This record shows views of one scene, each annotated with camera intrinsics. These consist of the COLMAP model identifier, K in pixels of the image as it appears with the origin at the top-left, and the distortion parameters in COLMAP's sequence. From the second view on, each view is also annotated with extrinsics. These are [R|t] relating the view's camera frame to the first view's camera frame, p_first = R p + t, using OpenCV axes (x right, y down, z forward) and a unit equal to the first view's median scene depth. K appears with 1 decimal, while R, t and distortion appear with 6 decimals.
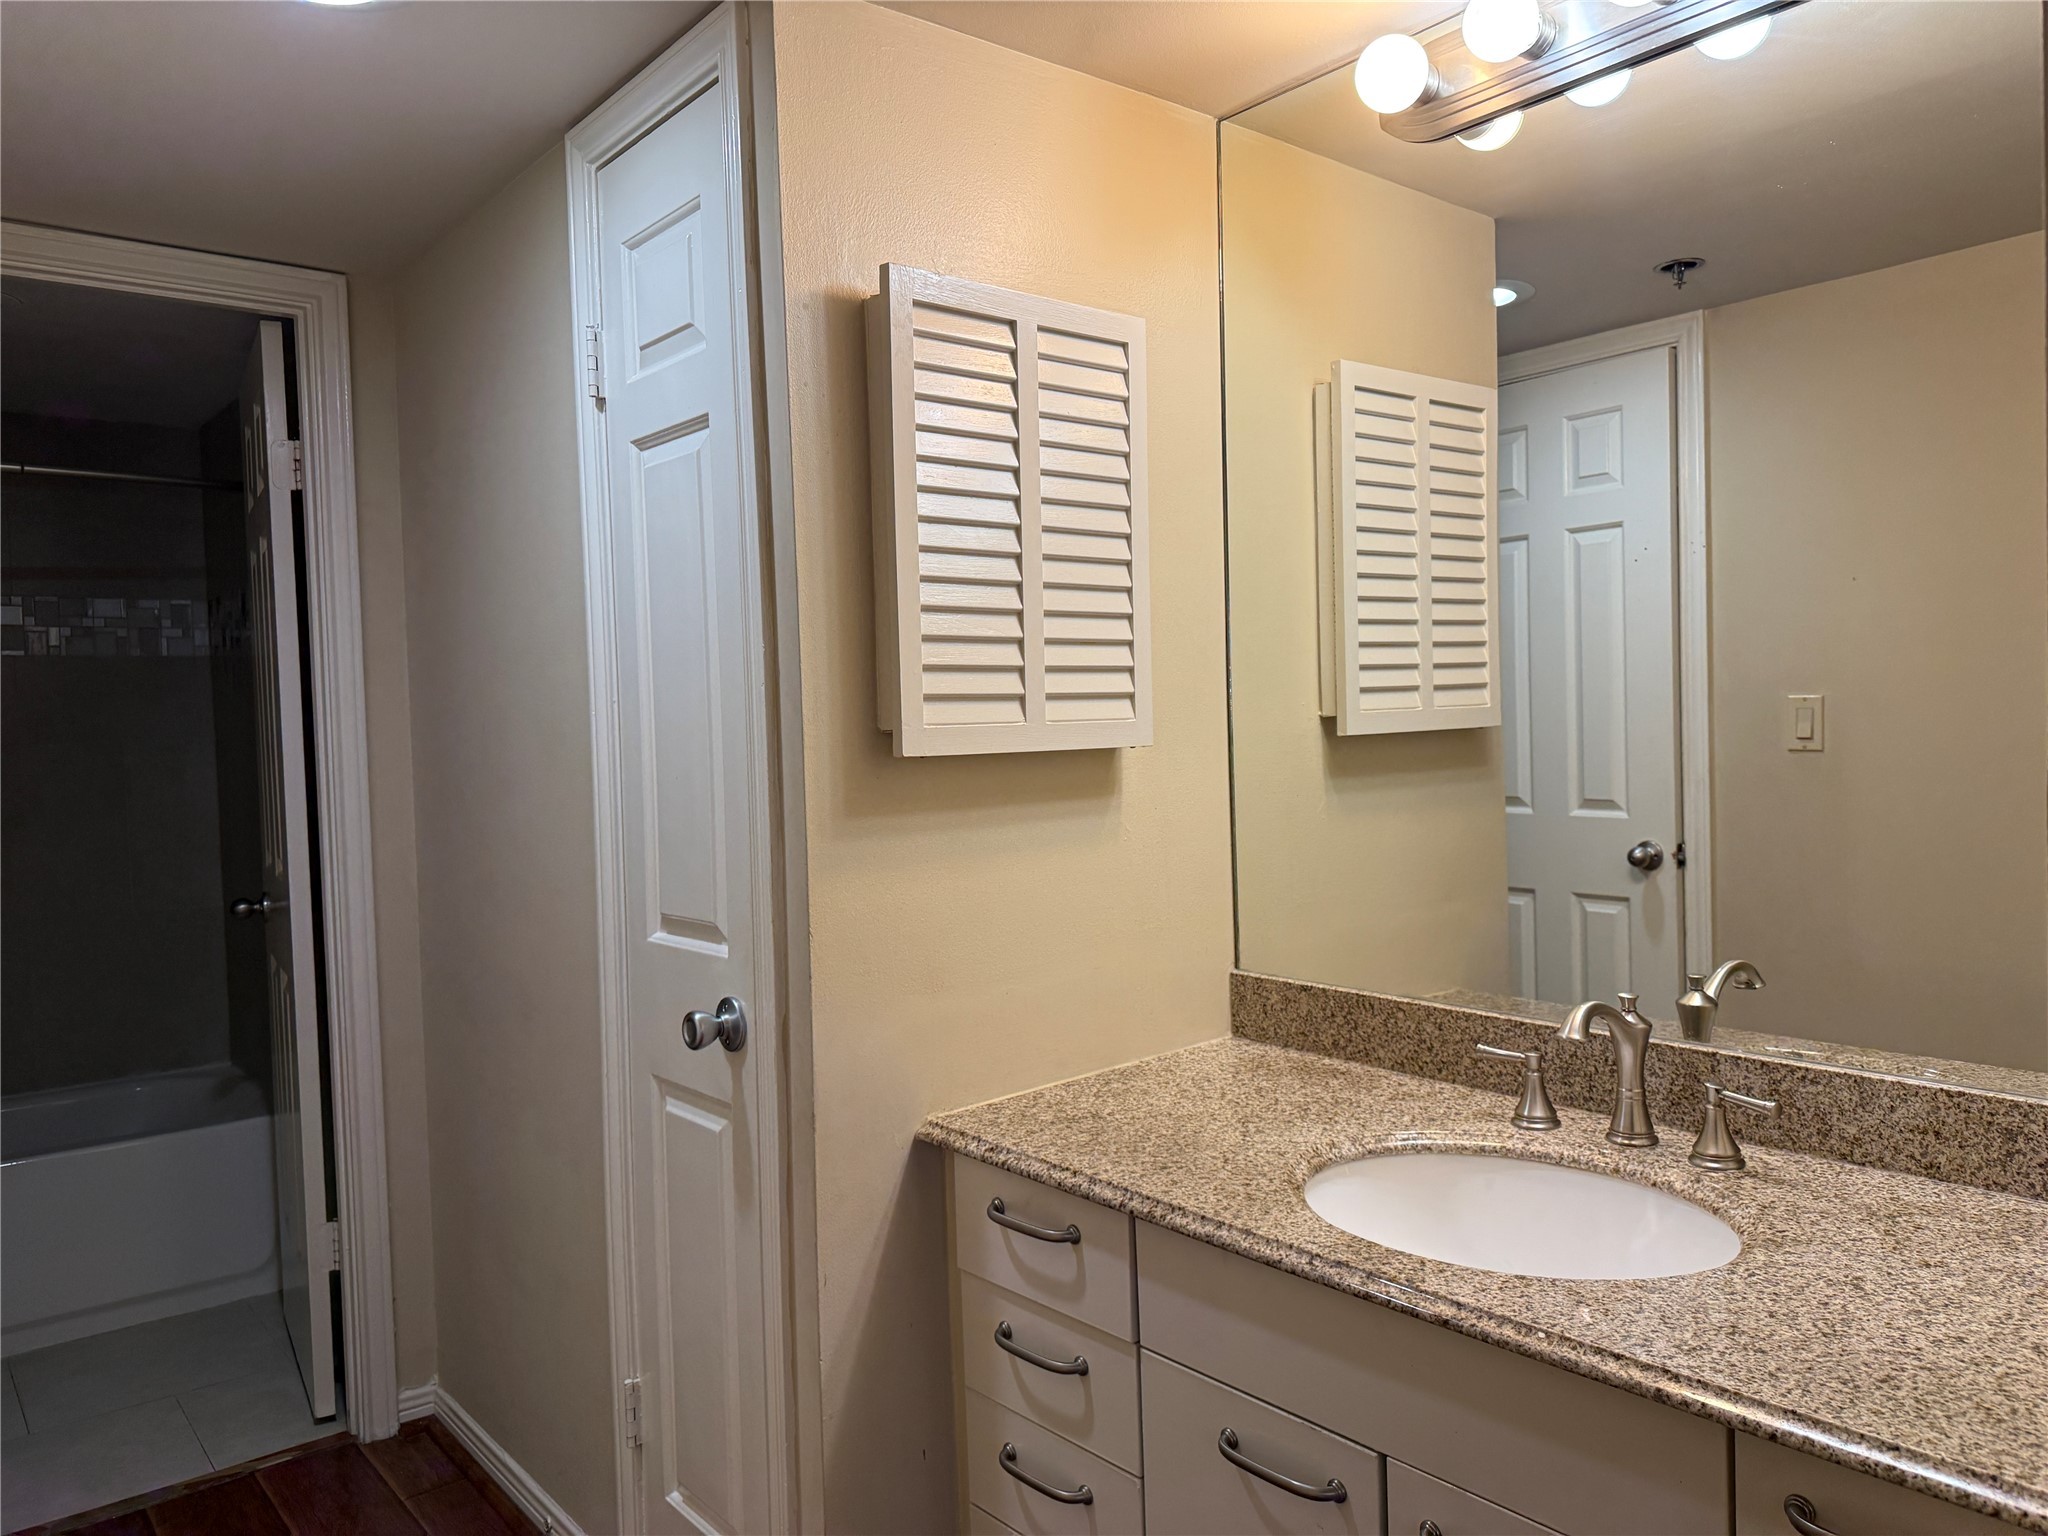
lens RADIAL K [[1454.6, 0, 1011.3], [0, 1454.6, 766.0], [0, 0, 1]] dist [0.007408, 0.000004]
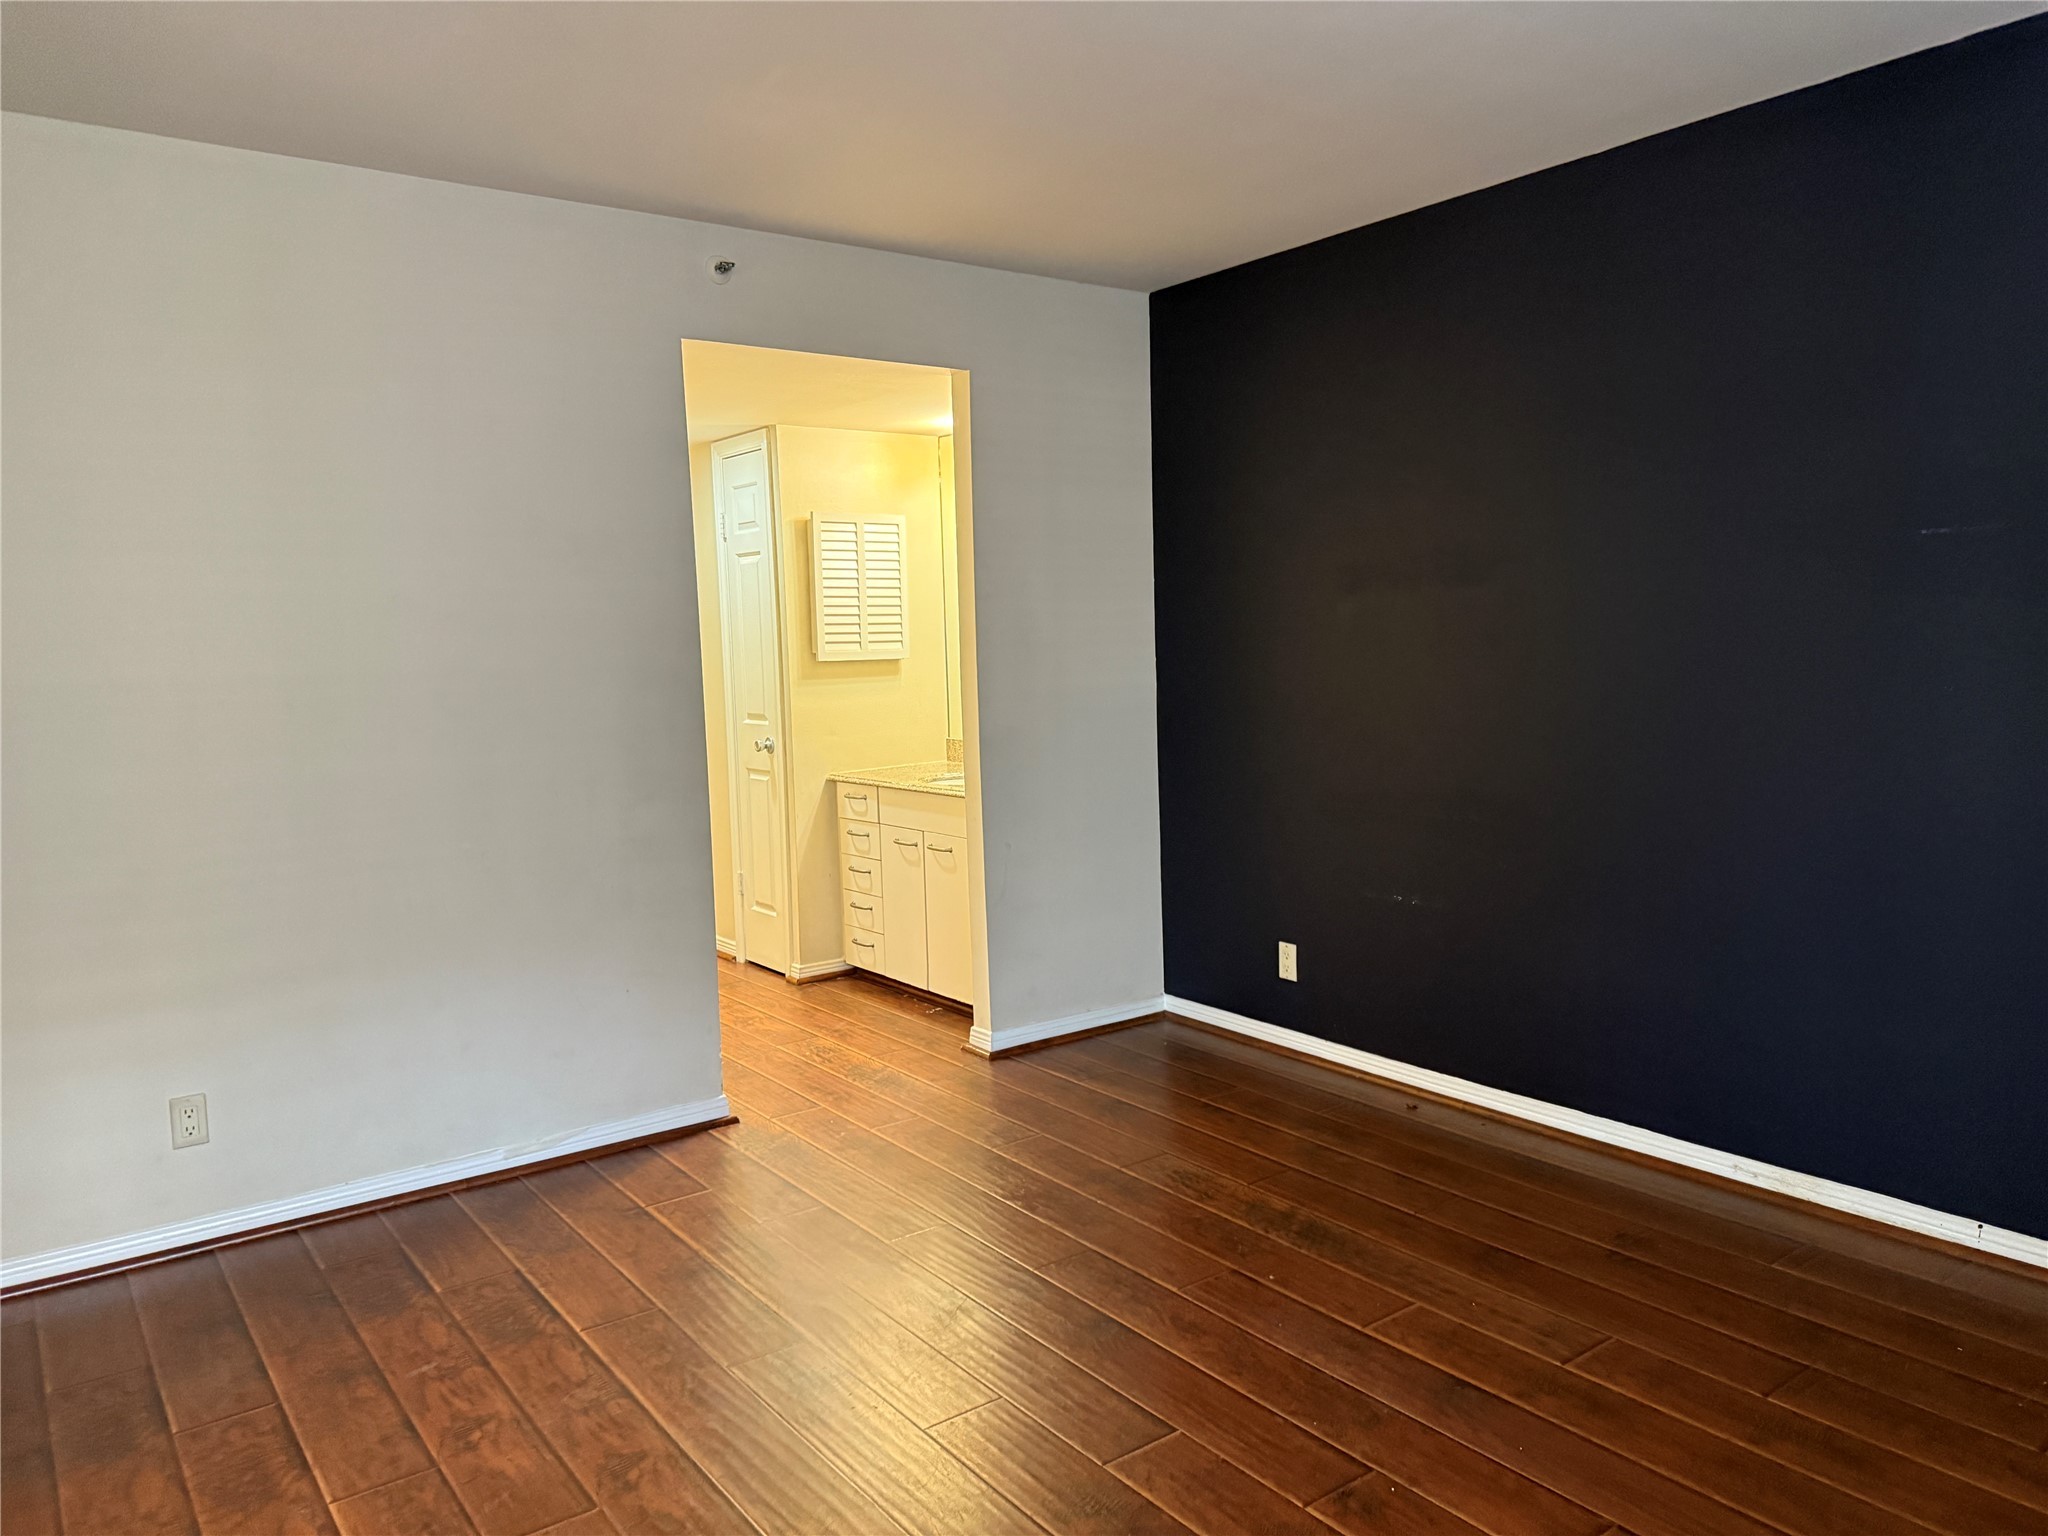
lens RADIAL K [[1454.6, 0, 1035.5], [0, 1454.6, 765.6], [0, 0, 1]] dist [0.007408, 0.000004]
pose [[0.999114, 0.000752, -0.042075, 0.547618], [0.001537, 0.998520, 0.054362, 0.052182], [0.042053, -0.054379, 0.997634, -2.258664]]
